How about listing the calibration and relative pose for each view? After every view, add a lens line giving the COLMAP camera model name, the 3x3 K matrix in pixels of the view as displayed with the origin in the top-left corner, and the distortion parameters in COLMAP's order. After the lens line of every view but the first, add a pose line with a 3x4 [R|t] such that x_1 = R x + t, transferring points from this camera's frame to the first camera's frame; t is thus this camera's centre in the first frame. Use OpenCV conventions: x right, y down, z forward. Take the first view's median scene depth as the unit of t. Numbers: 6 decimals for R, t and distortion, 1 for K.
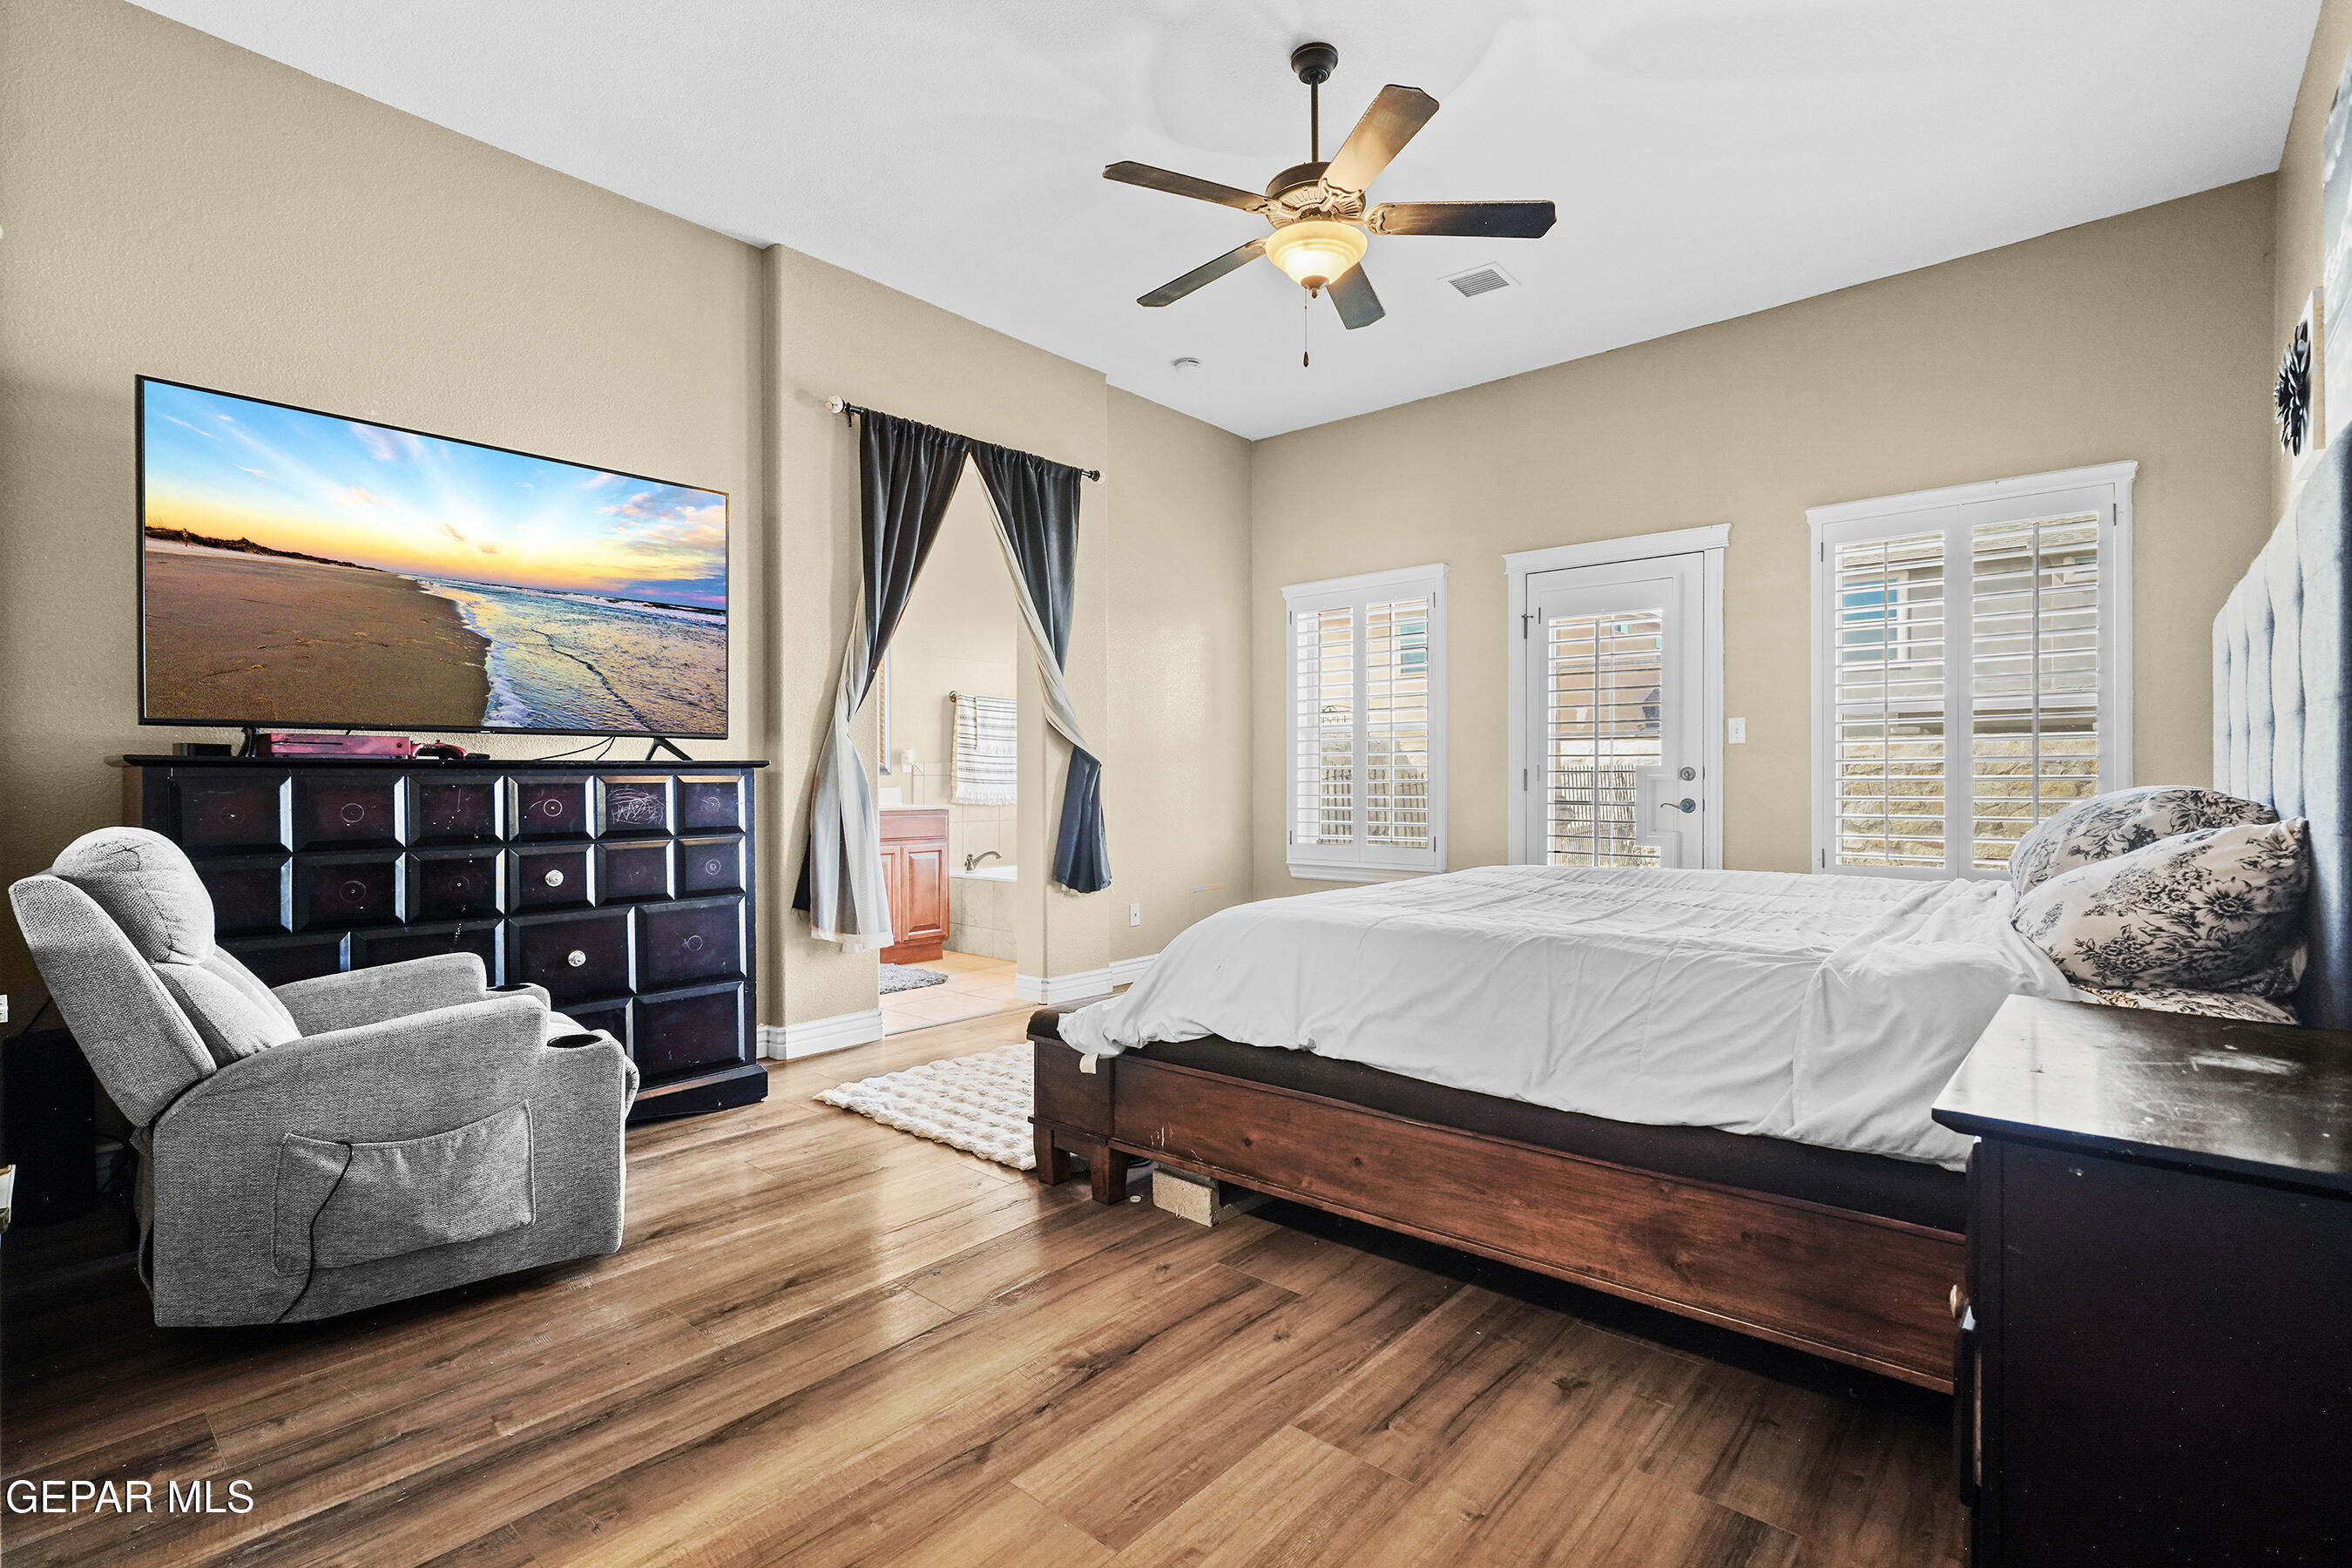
lens RADIAL K [[1082.3, 0, 1176.0], [0, 1082.3, 784.0], [0, 0, 1]] dist [-0.003574, 0.001071]
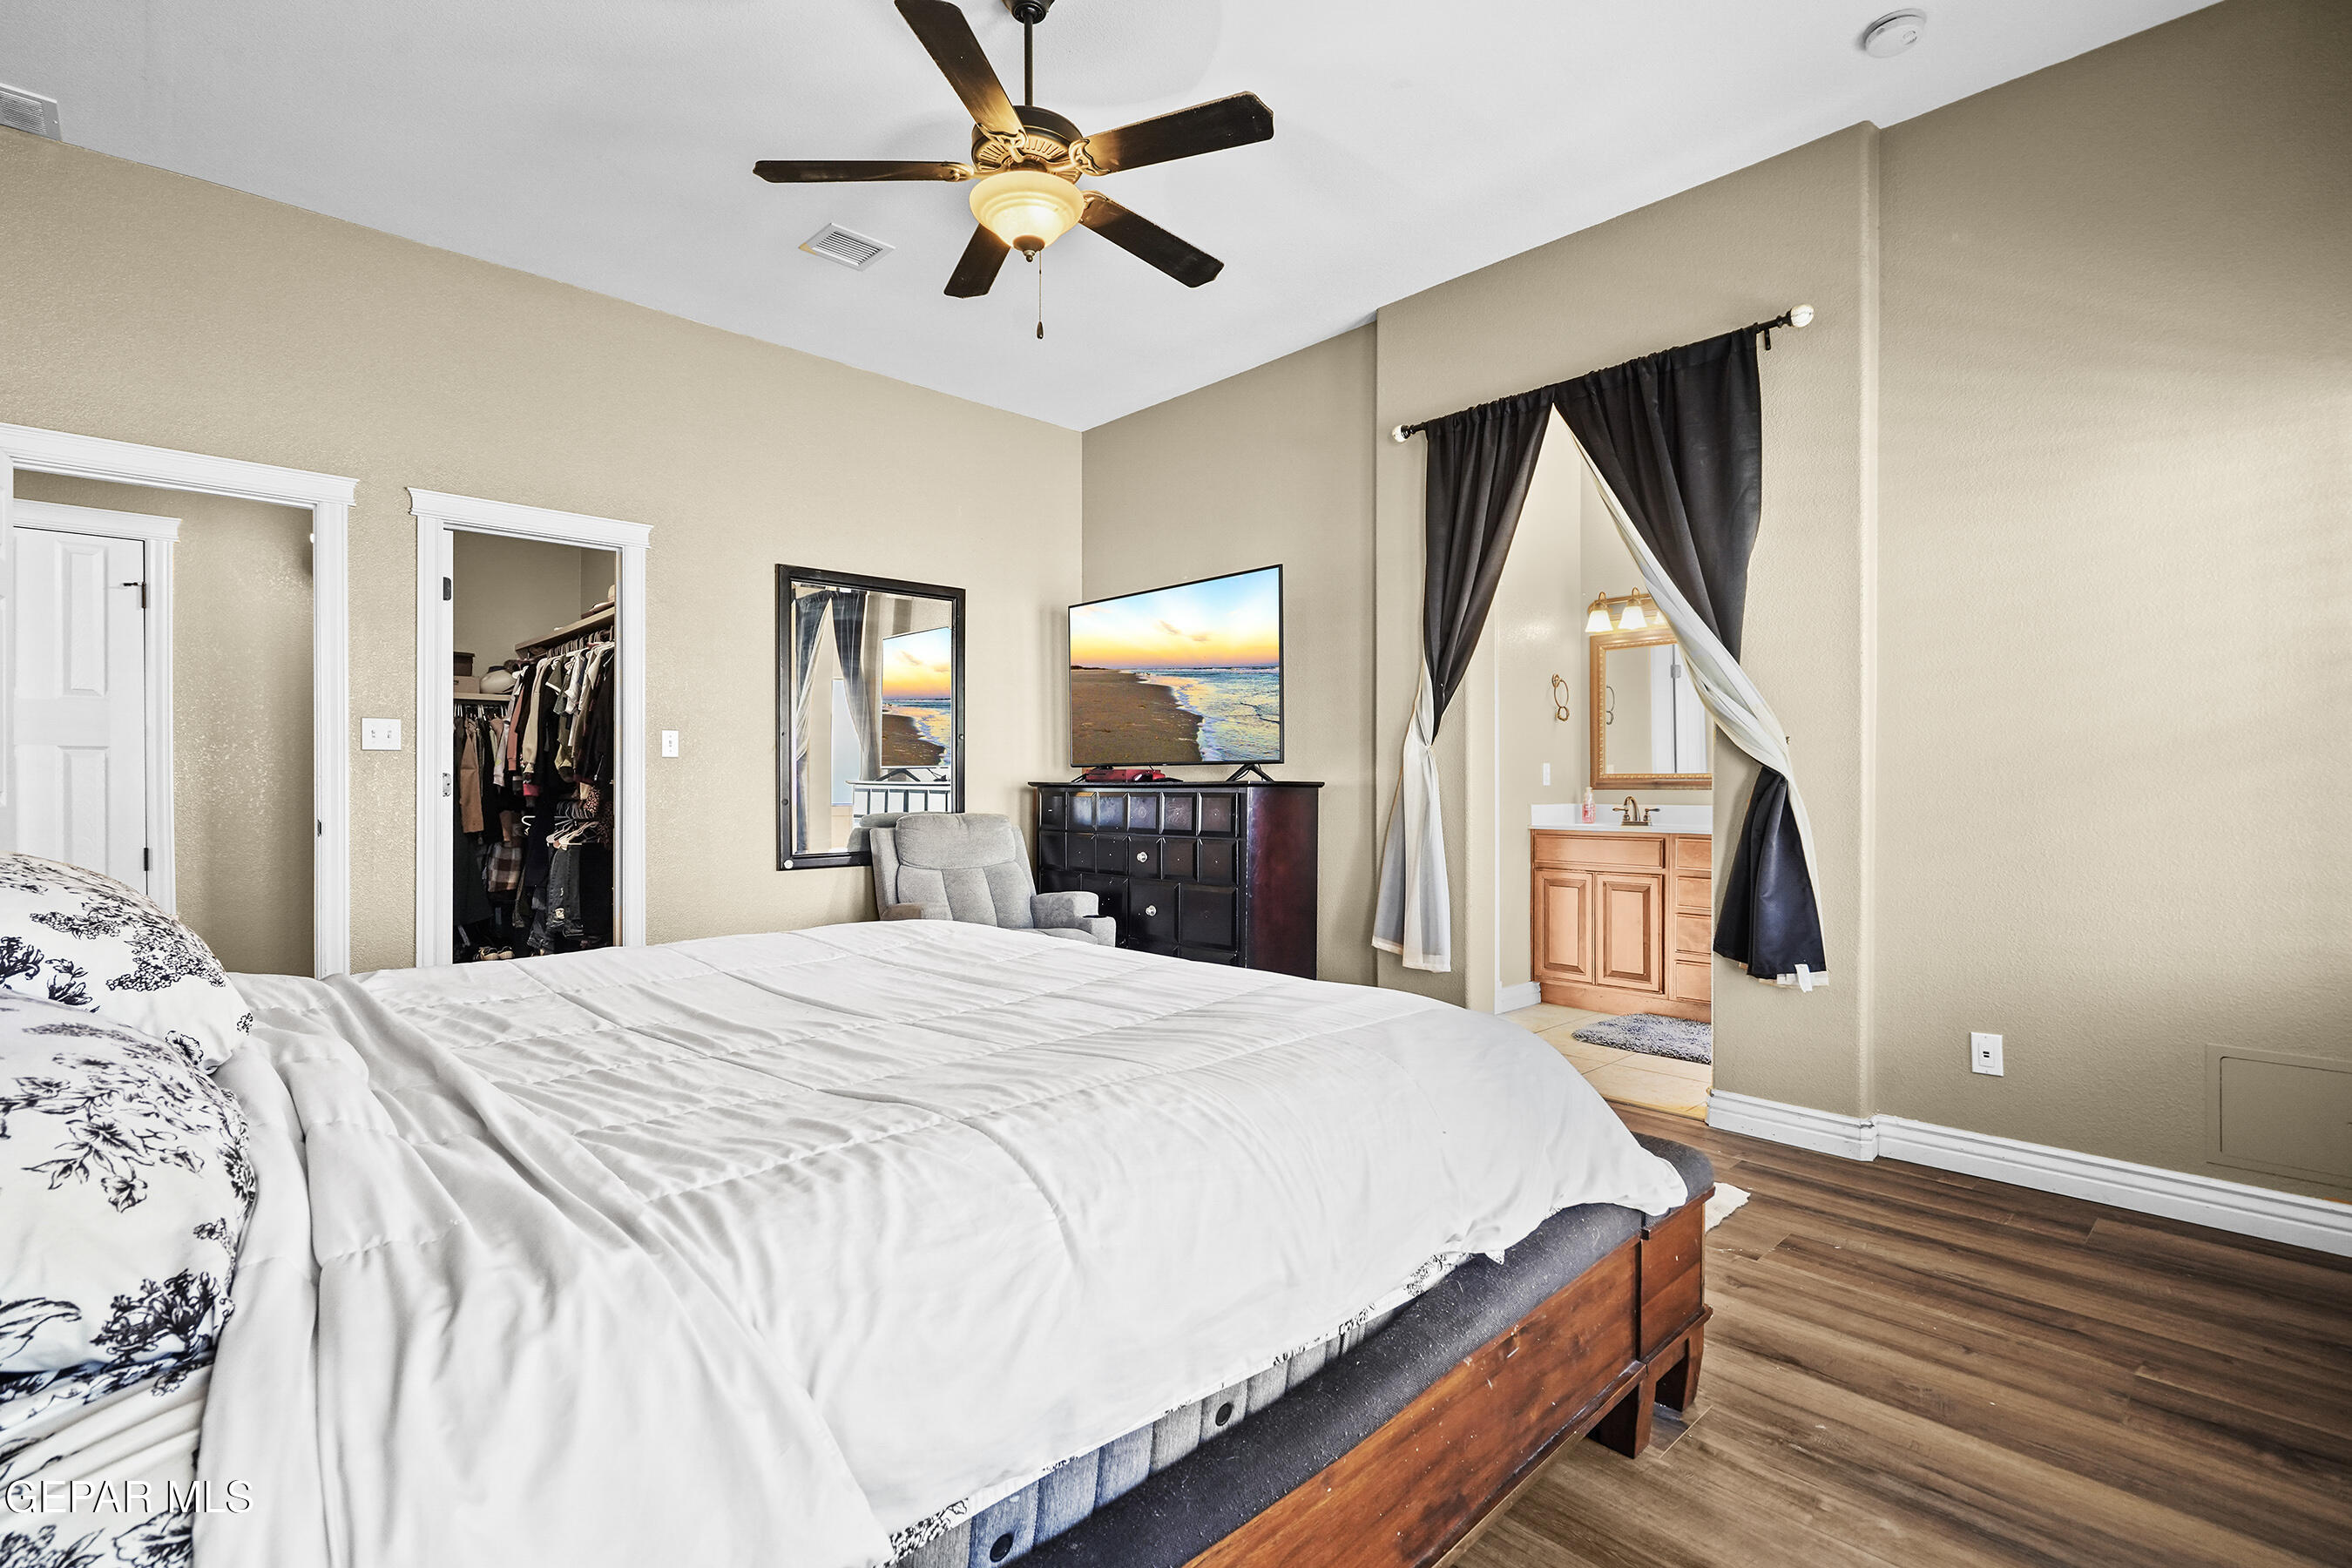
lens RADIAL K [[1082.3, 0, 1176.0], [0, 1082.3, 784.0], [0, 0, 1]] dist [-0.003574, 0.001071]
pose [[-0.100947, 0.004793, -0.994880, 0.718687], [-0.002060, 0.999985, 0.005027, -0.021434], [0.994890, 0.002557, -0.100935, 0.870311]]
